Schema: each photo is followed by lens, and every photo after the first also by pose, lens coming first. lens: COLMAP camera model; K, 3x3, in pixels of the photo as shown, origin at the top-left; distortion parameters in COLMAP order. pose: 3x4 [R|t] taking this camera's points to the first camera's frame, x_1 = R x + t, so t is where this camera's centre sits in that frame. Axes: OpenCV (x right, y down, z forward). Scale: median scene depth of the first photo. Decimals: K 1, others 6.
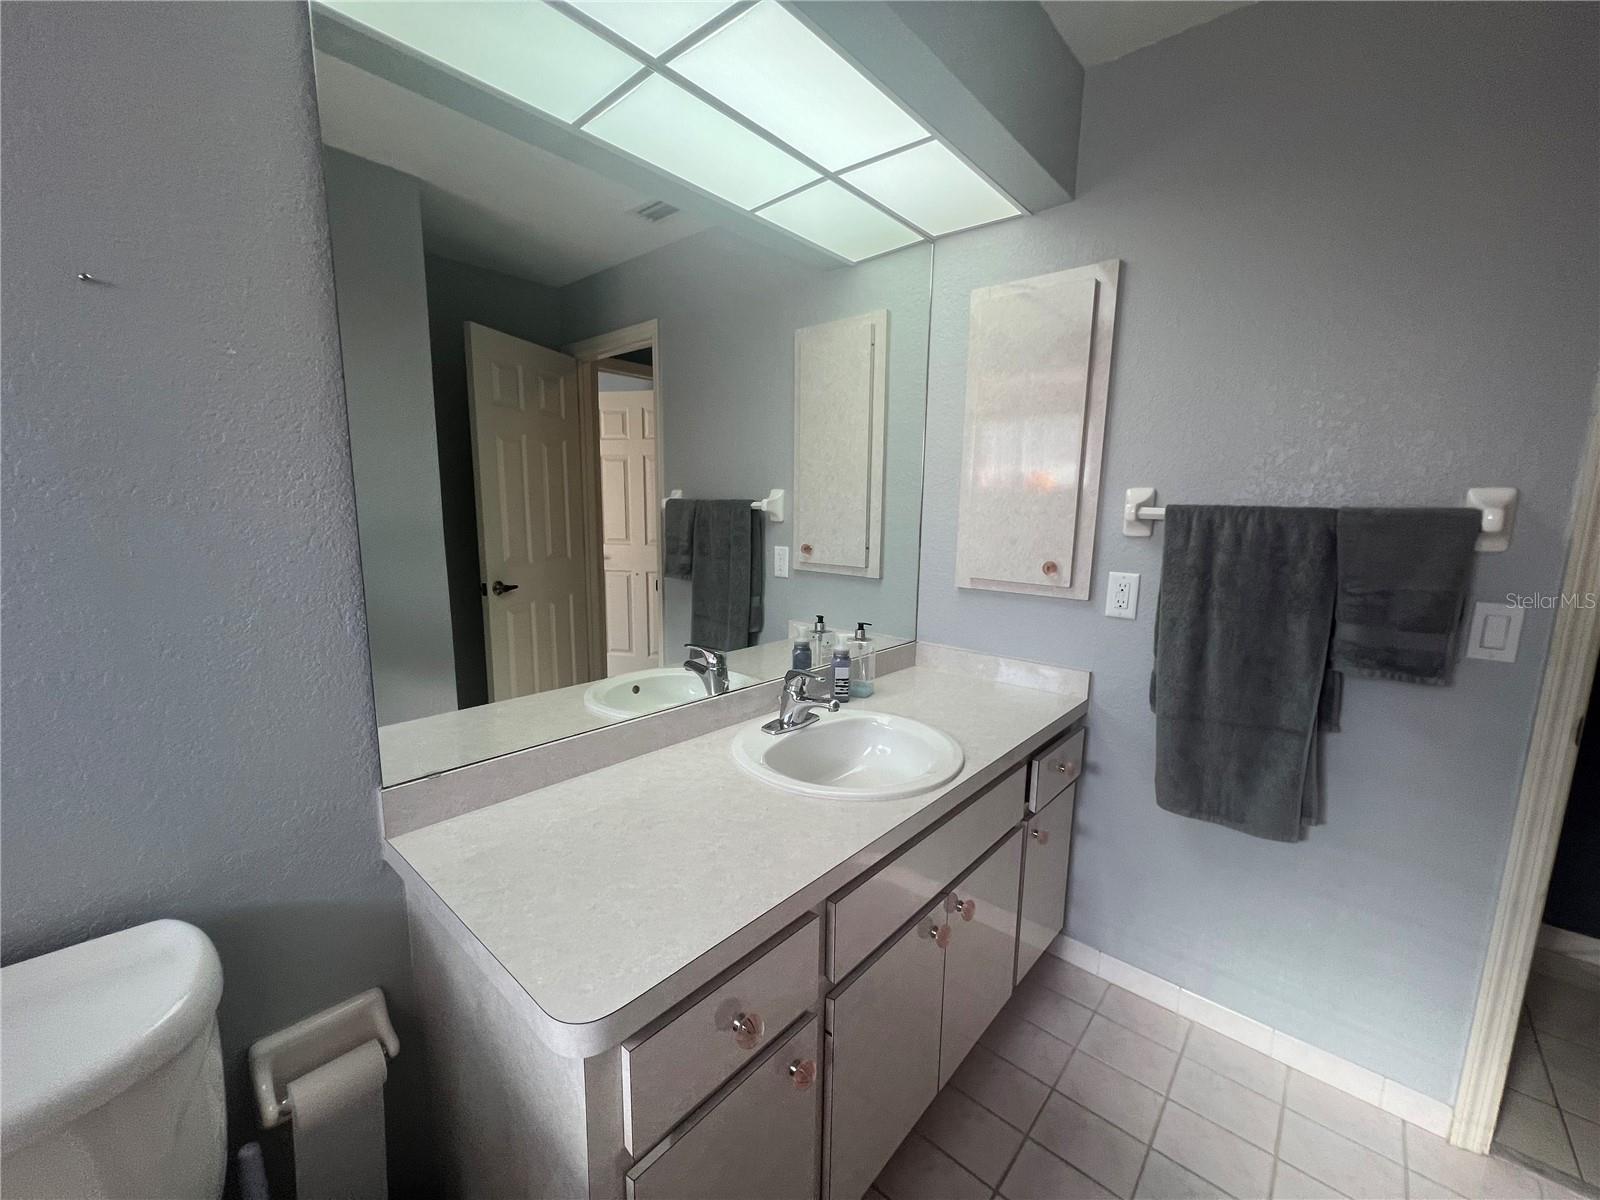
lens RADIAL K [[640.0, 0, 798.2], [0, 640.0, 605.7], [0, 0, 1]] dist [-0.000339, 0.000314]
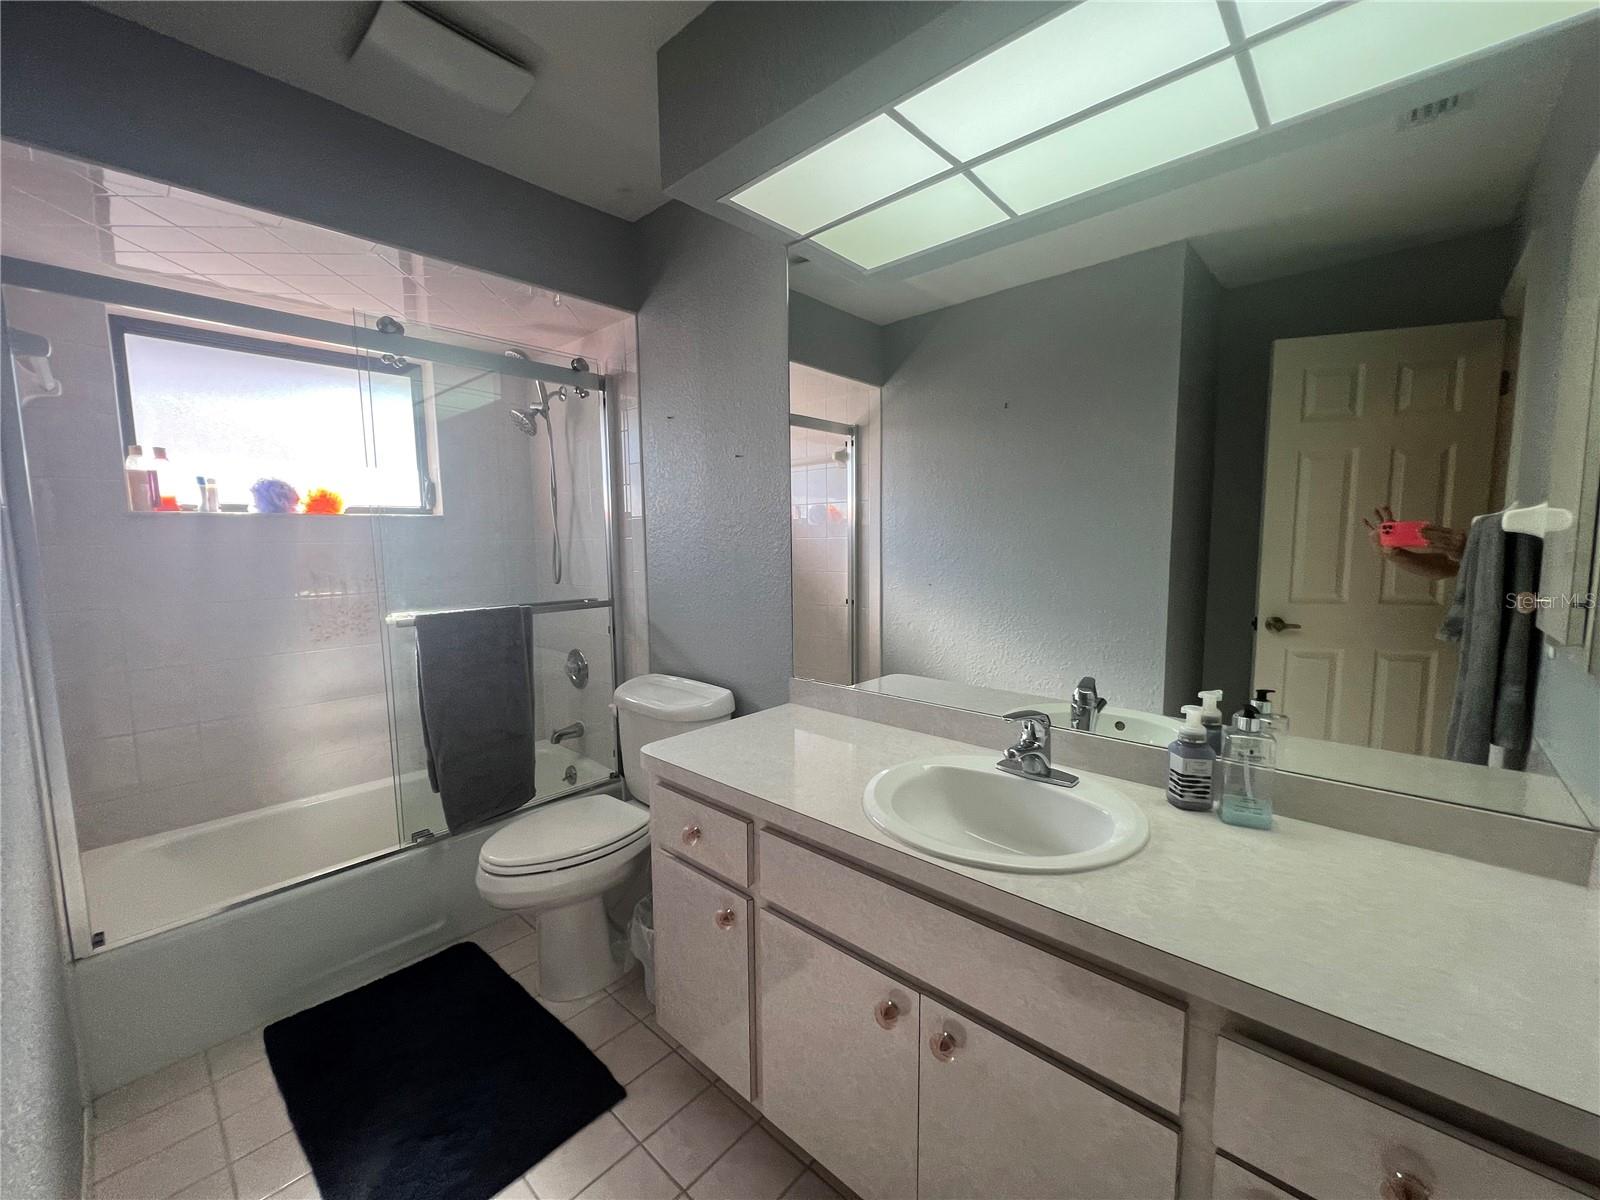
lens RADIAL K [[640.0, 0, 798.2], [0, 640.0, 605.7], [0, 0, 1]] dist [-0.000339, 0.000314]
pose [[-0.019793, 0.090628, -0.995688, 0.668096], [-0.147071, 0.984786, 0.092559, -0.058484], [0.988928, 0.148269, -0.006163, 0.517293]]
